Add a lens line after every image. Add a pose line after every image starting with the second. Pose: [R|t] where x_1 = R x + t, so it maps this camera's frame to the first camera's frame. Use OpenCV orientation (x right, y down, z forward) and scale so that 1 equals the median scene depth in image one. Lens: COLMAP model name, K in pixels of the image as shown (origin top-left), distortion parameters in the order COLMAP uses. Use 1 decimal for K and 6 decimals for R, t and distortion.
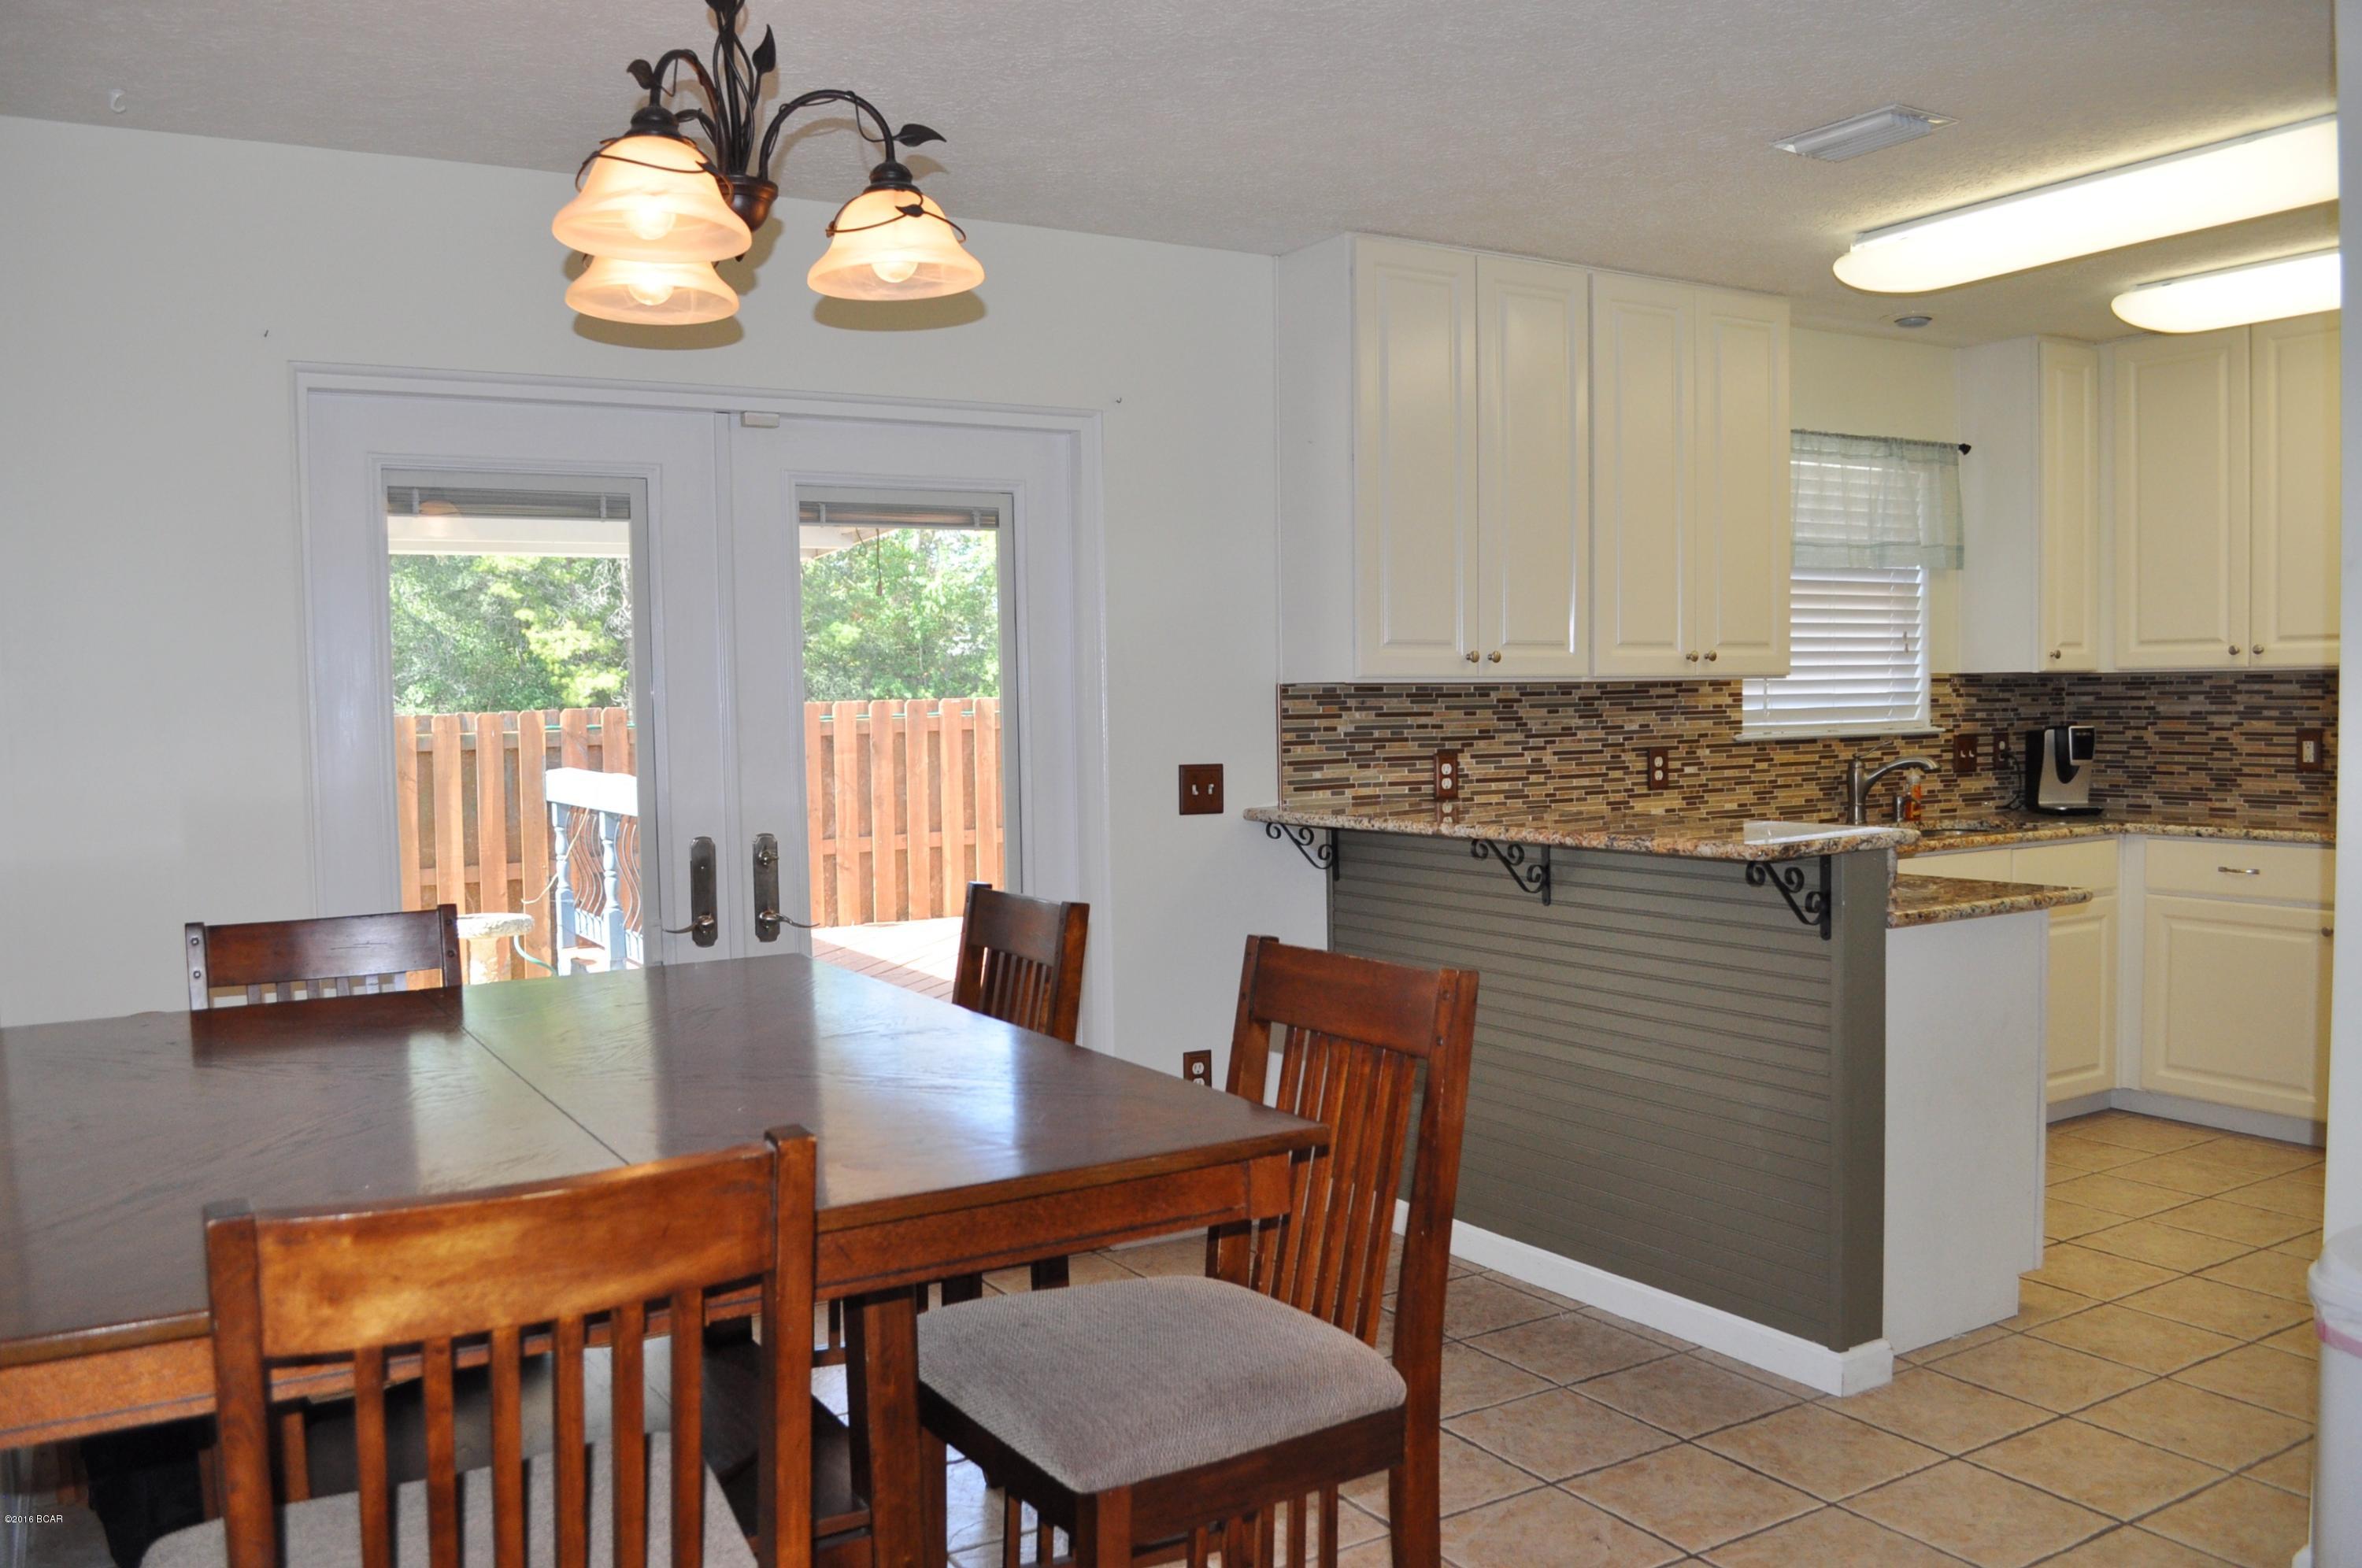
lens RADIAL K [[1841.7, 0, 1181.0], [0, 1841.7, 784.0], [0, 0, 1]] dist [-0.072220, 0.003867]
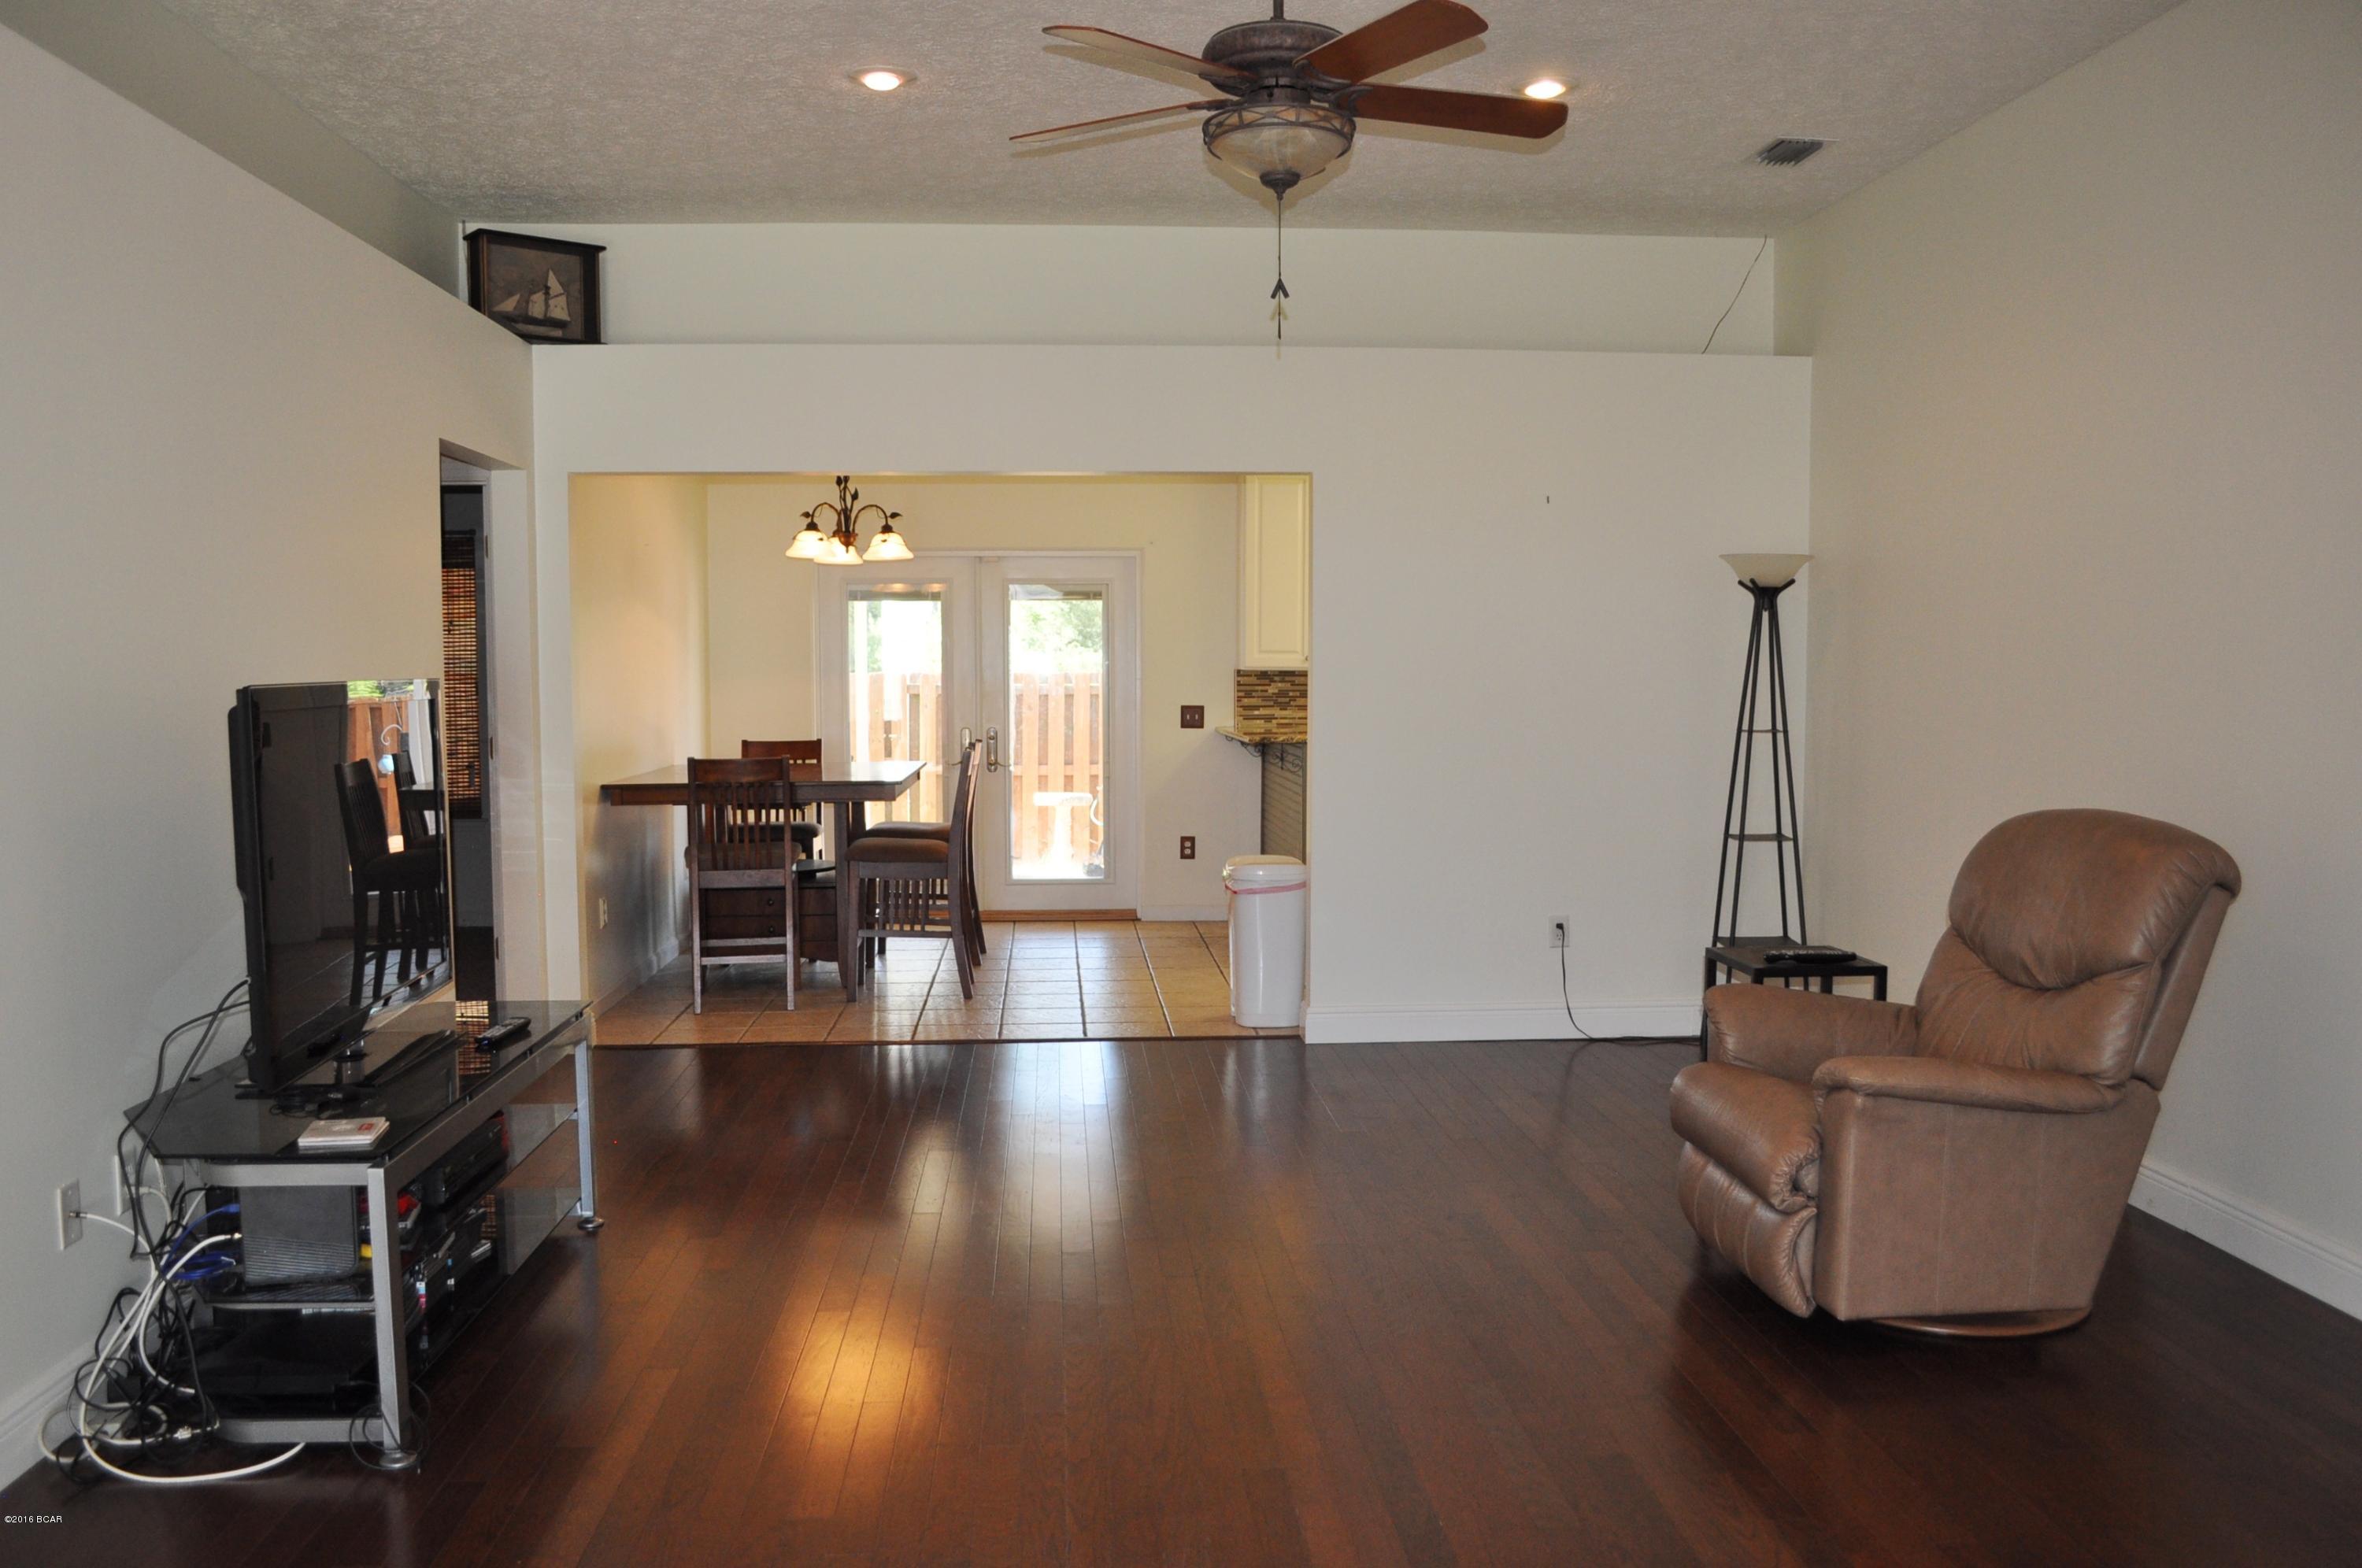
lens RADIAL K [[1928.4, 0, 1181.0], [0, 1928.4, 784.0], [0, 0, 1]] dist [-0.073154, -0.006624]
pose [[0.888052, 0.042886, -0.457738, 0.868433], [-0.036144, 0.999071, 0.023482, 0.024202], [0.458320, -0.004308, 0.888777, -0.863425]]
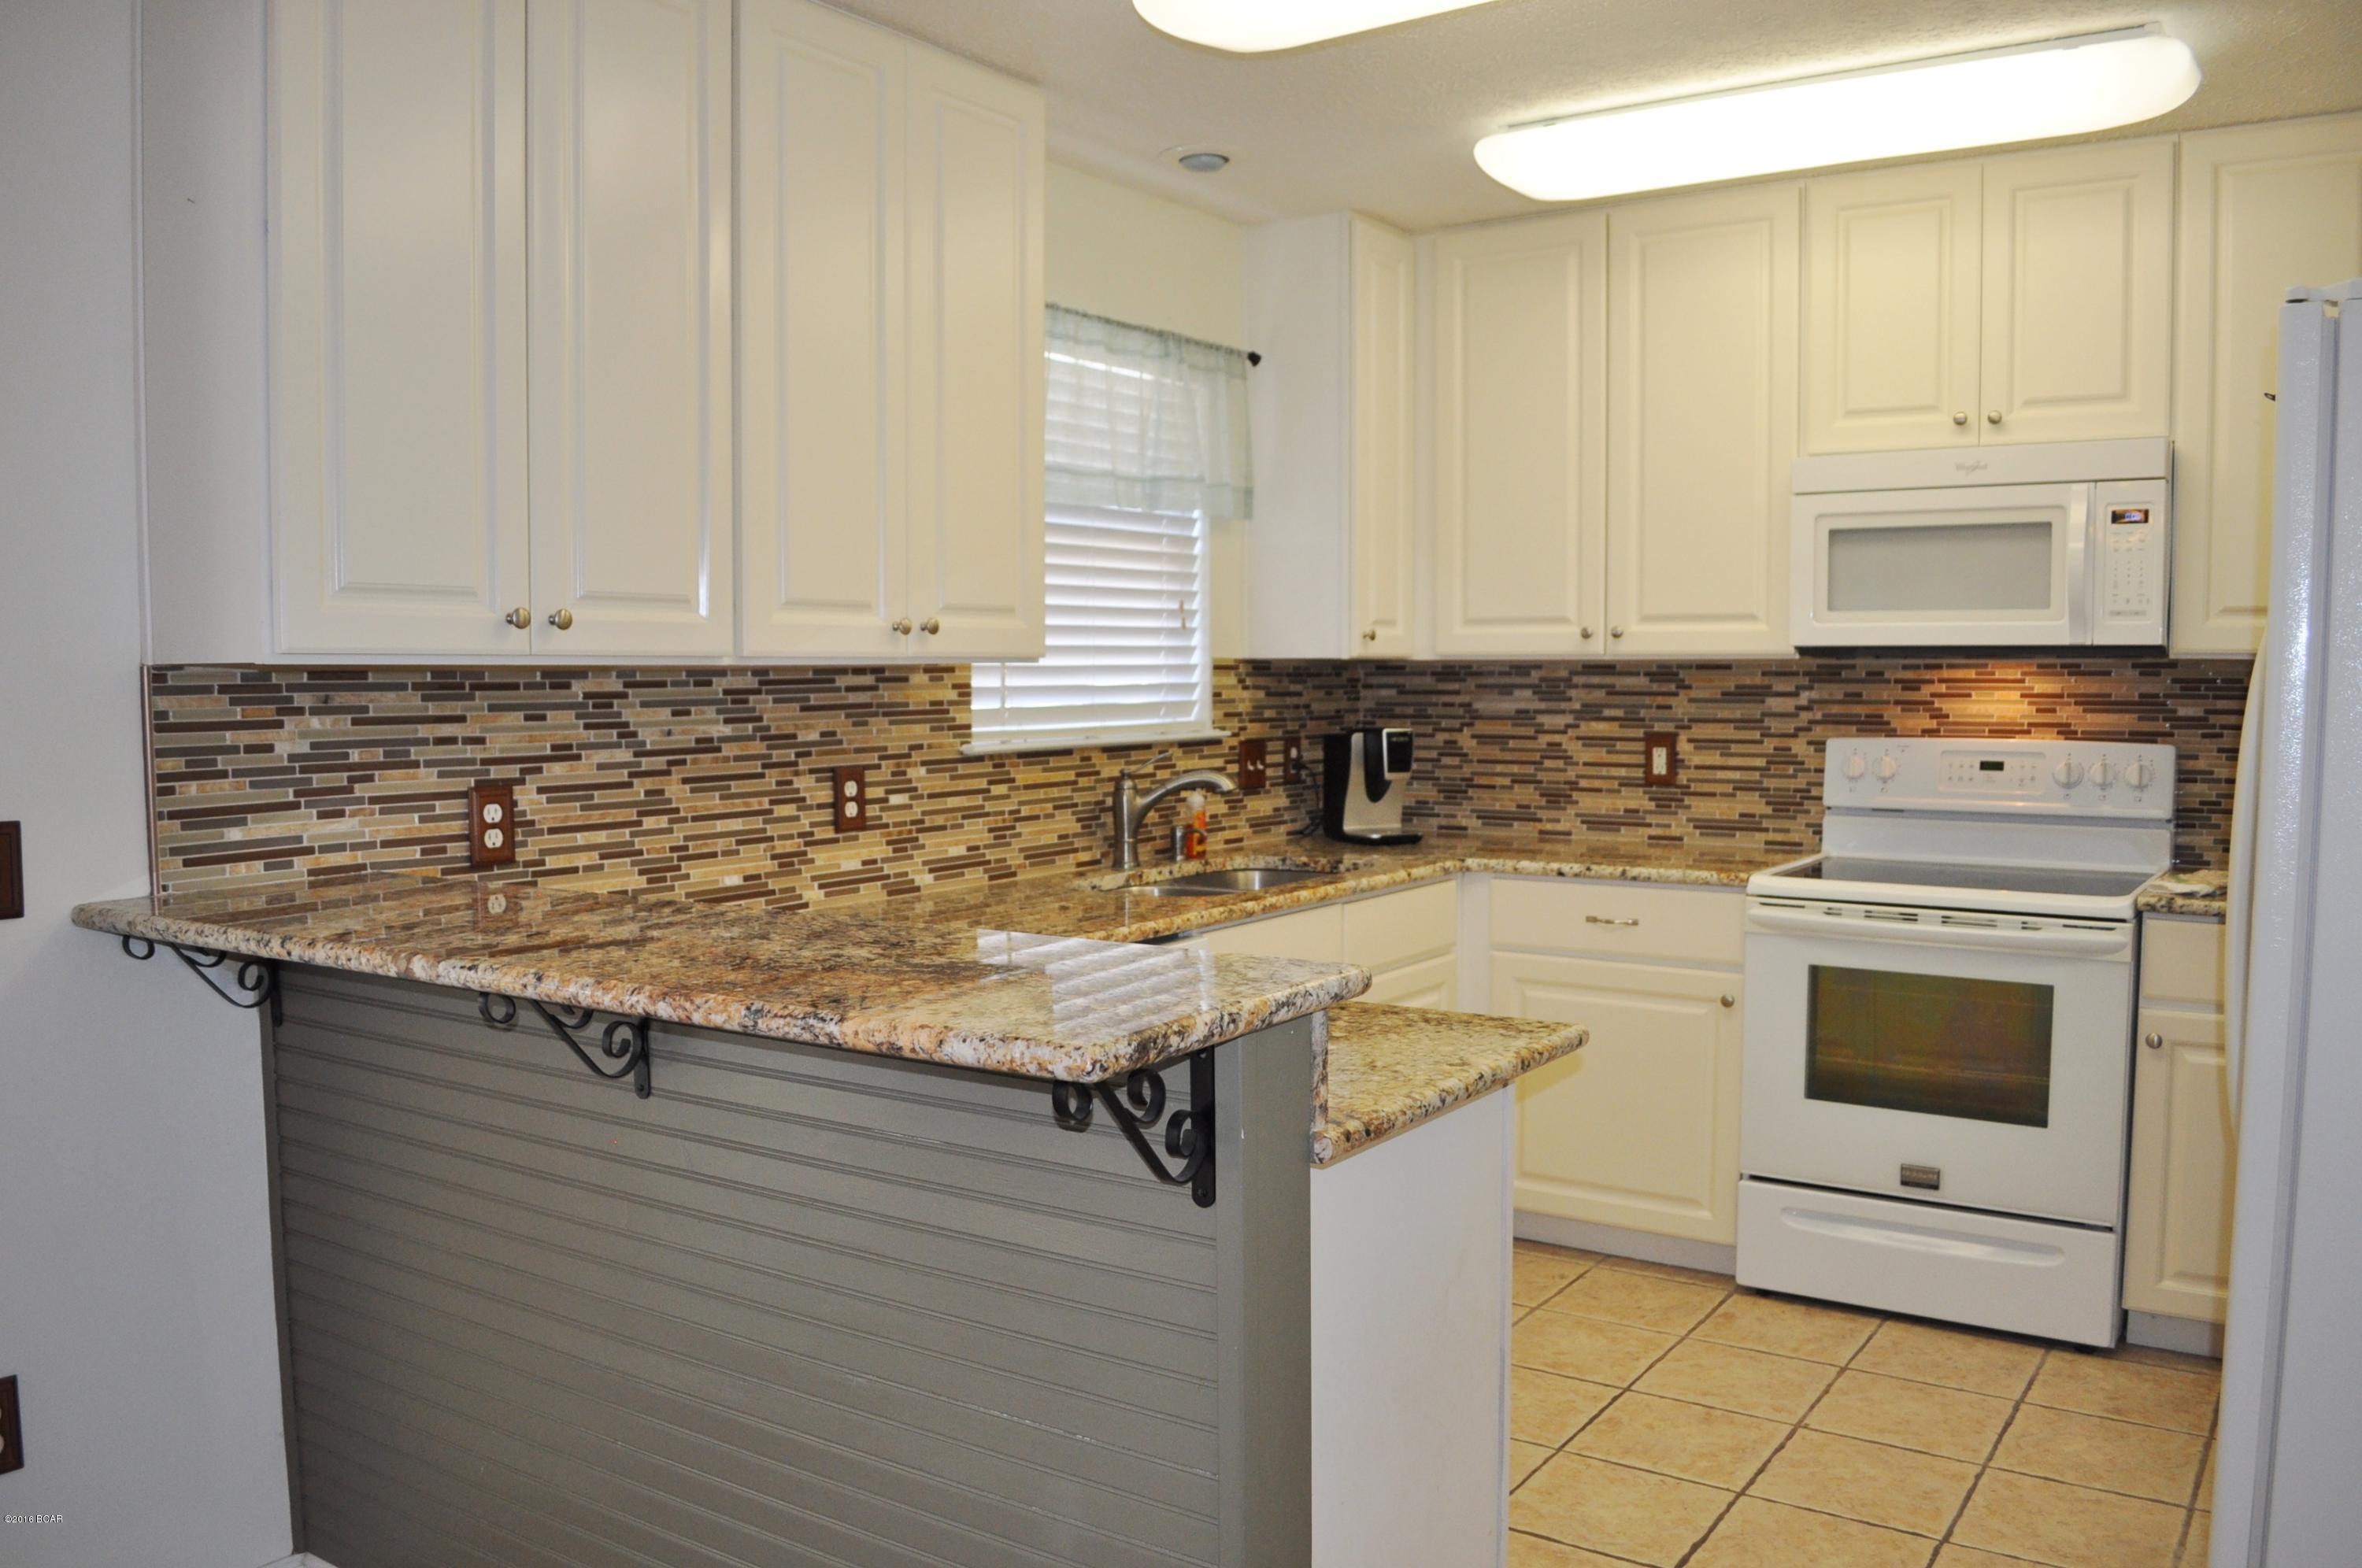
lens RADIAL K [[1841.7, 0, 1181.0], [0, 1841.7, 784.0], [0, 0, 1]] dist [-0.072220, 0.003867]
pose [[0.907397, -0.014209, 0.420034, 0.089082], [0.010110, 0.999877, 0.011985, -0.019782], [-0.420153, -0.006628, 0.907429, 0.343813]]
